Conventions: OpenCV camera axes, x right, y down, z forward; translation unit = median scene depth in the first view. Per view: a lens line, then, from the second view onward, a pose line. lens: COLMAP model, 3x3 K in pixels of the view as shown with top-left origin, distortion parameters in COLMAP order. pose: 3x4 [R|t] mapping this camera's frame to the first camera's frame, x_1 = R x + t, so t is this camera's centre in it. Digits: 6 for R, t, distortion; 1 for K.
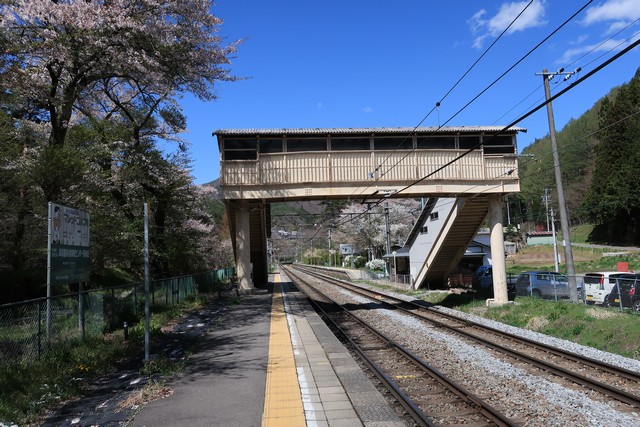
lens RADIAL K [[502.3, 0, 320.8], [0, 502.3, 214.4], [0, 0, 1]] dist [-0.005368, 0.001745]
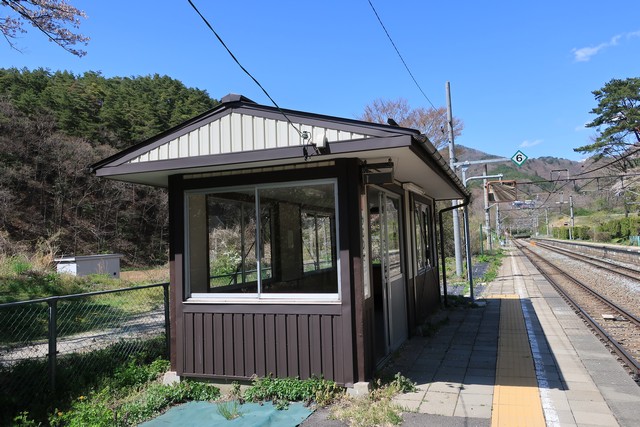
lens RADIAL K [[502.3, 0, 320.8], [0, 502.3, 214.4], [0, 0, 1]] dist [-0.005368, 0.001745]
pose [[0.903301, -0.024733, -0.428294, -0.023635], [0.046950, 0.998039, 0.041388, 0.024800], [0.426430, -0.057494, 0.902691, 0.265838]]
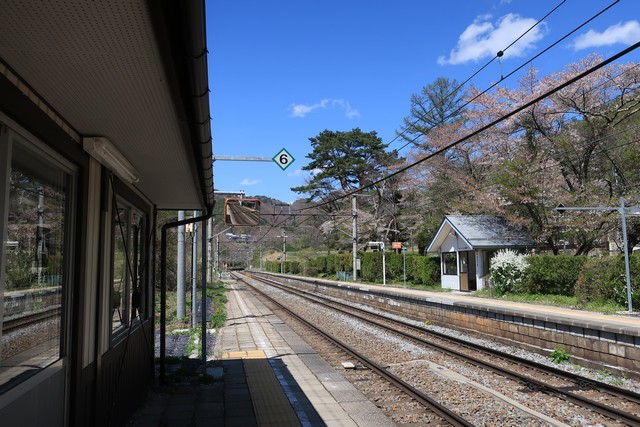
lens RADIAL K [[502.3, 0, 320.8], [0, 502.3, 214.4], [0, 0, 1]] dist [-0.005368, 0.001745]
pose [[0.994184, 0.036178, 0.101436, -0.028063], [-0.034765, 0.999273, -0.015672, 0.026611], [-0.101930, 0.012054, 0.994719, 0.285156]]
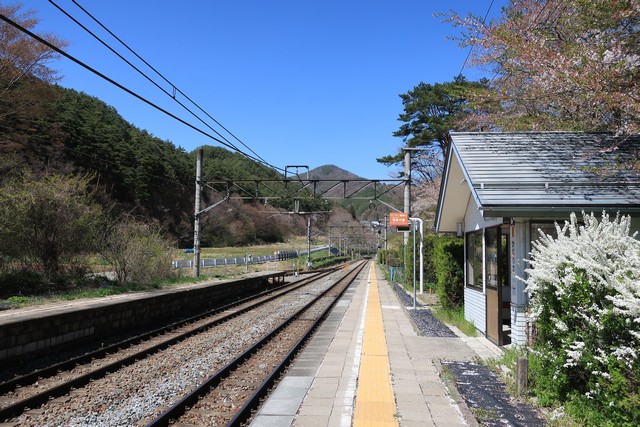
lens RADIAL K [[502.3, 0, 320.8], [0, 502.3, 214.4], [0, 0, 1]] dist [-0.005368, 0.001745]
pose [[0.980244, 0.036166, -0.194458, 0.012780], [-0.033534, 0.999296, 0.016809, 0.031038], [0.194929, -0.009955, 0.980767, 0.357254]]
